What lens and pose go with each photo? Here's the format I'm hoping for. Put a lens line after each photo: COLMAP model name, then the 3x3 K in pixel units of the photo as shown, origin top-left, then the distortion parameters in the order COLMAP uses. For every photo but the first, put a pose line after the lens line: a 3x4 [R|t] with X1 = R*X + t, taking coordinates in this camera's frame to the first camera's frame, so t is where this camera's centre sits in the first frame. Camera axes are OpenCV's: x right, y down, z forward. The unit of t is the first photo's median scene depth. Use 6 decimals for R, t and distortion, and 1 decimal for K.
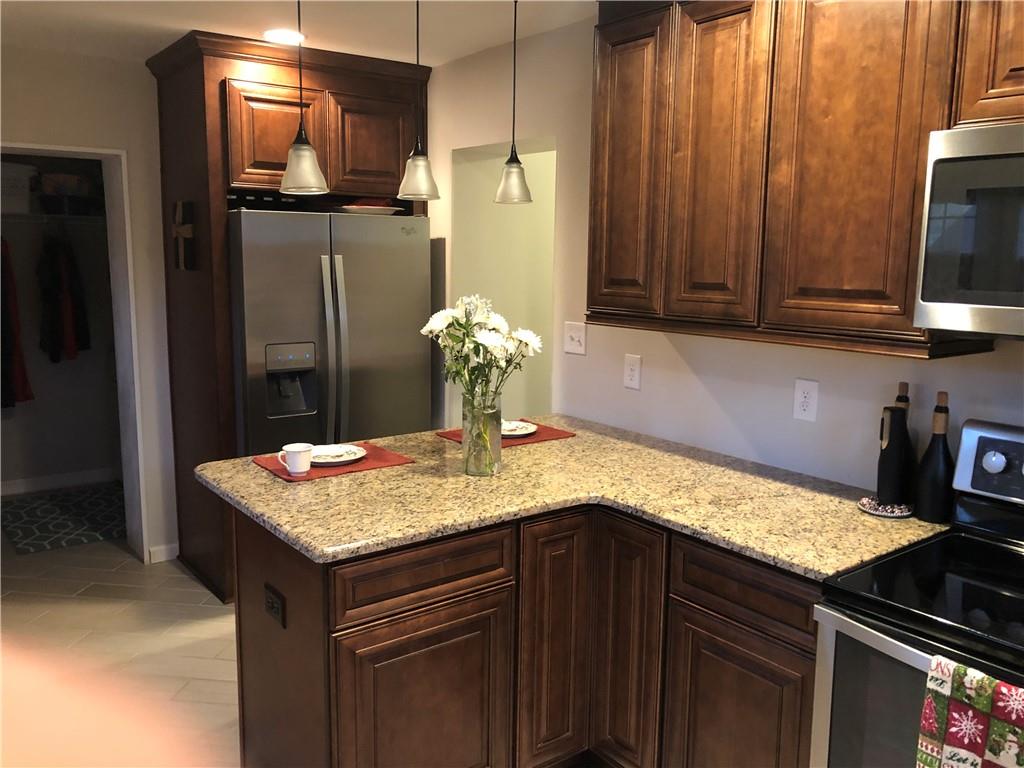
lens RADIAL K [[830.7, 0, 512.0], [0, 830.7, 384.0], [0, 0, 1]] dist [0.005455, -0.001005]
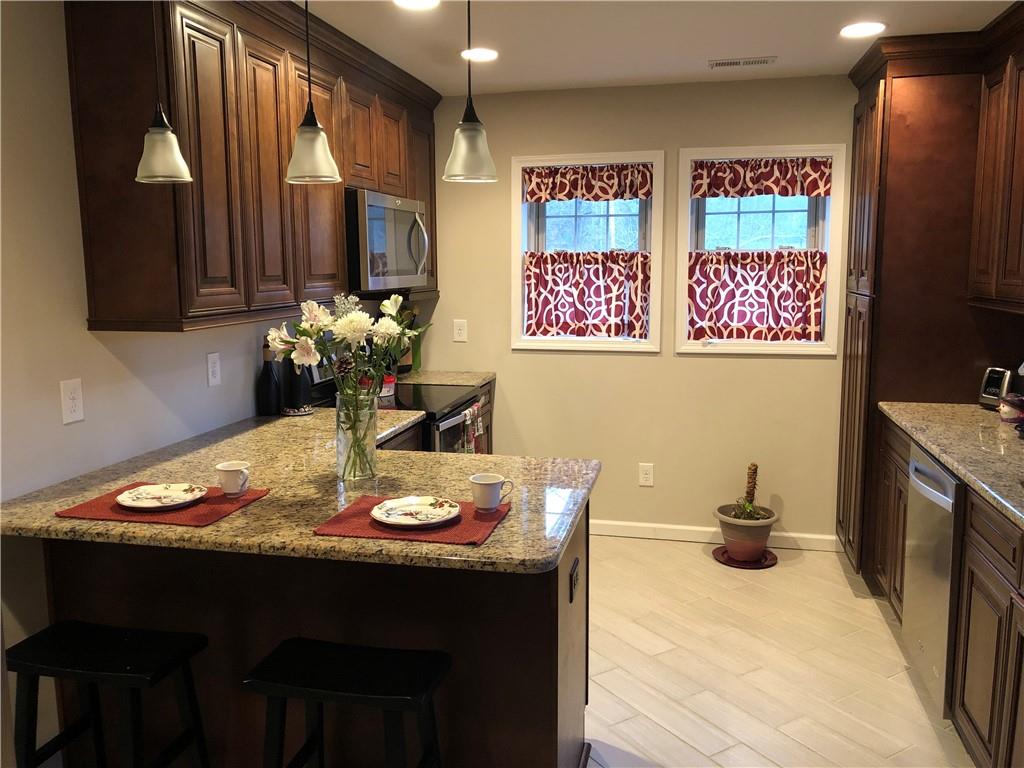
lens RADIAL K [[830.7, 0, 512.0], [0, 830.7, 384.0], [0, 0, 1]] dist [0.005455, -0.001005]
pose [[-0.645145, -0.120569, 0.754487, -0.887488], [0.122617, 0.958335, 0.257991, -0.229156], [-0.754157, 0.258954, -0.603481, 1.443641]]
